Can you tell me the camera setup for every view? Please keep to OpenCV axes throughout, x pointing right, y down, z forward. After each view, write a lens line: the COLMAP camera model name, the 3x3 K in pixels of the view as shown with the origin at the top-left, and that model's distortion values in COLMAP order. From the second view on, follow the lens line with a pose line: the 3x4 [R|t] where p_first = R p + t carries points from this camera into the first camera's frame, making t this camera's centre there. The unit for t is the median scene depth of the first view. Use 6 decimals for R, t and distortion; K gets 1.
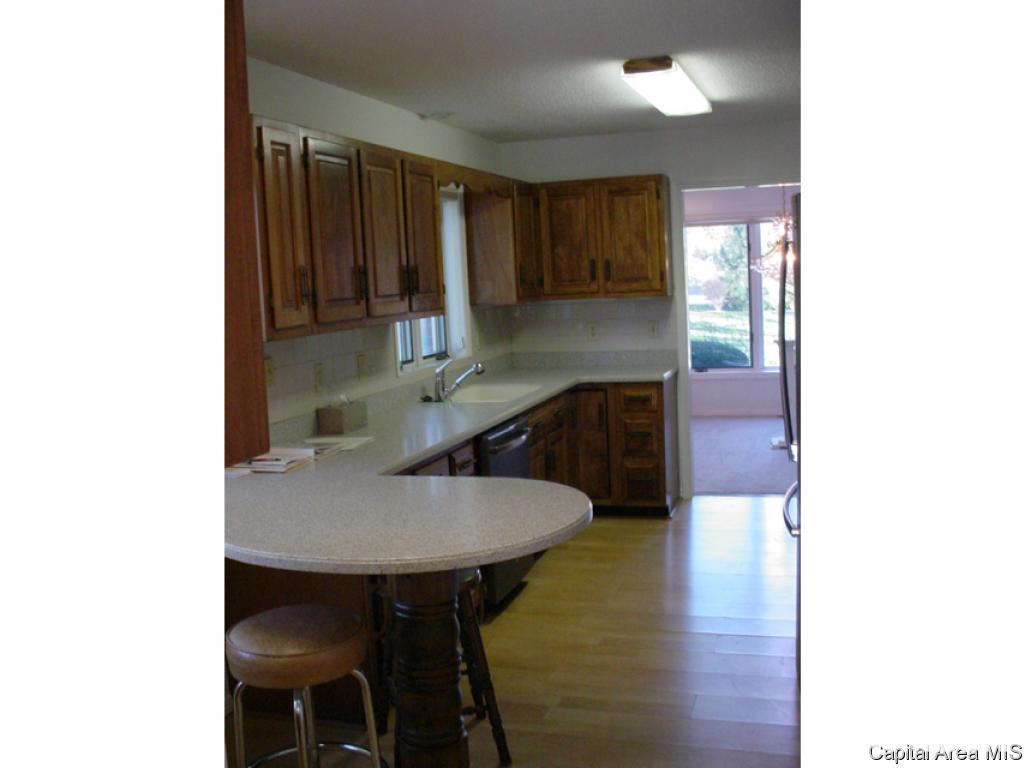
lens RADIAL K [[984.4, 0, 512.0], [0, 984.4, 384.0], [0, 0, 1]] dist [-0.181614, -0.001713]
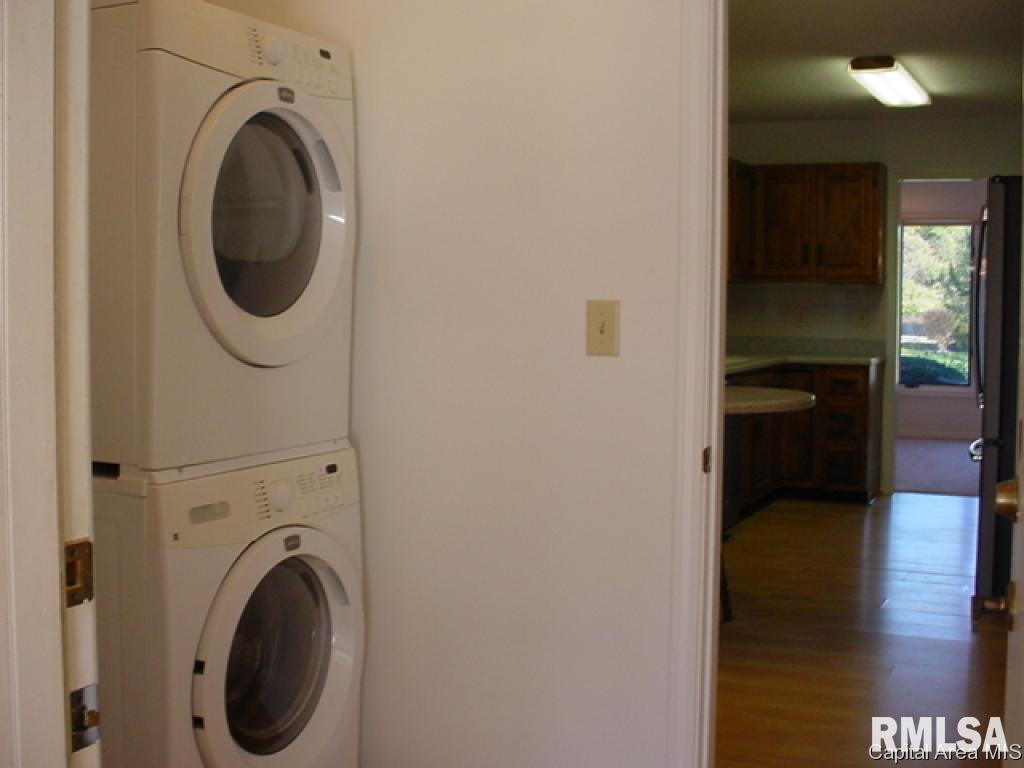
lens RADIAL K [[1297.4, 0, 512.0], [0, 1297.4, 384.0], [0, 0, 1]] dist [-0.146944, -0.003482]
pose [[0.991088, 0.062461, -0.117658, -0.052445], [-0.067159, 0.997078, -0.036395, 0.085072], [0.115041, 0.043972, 0.992387, -0.338981]]
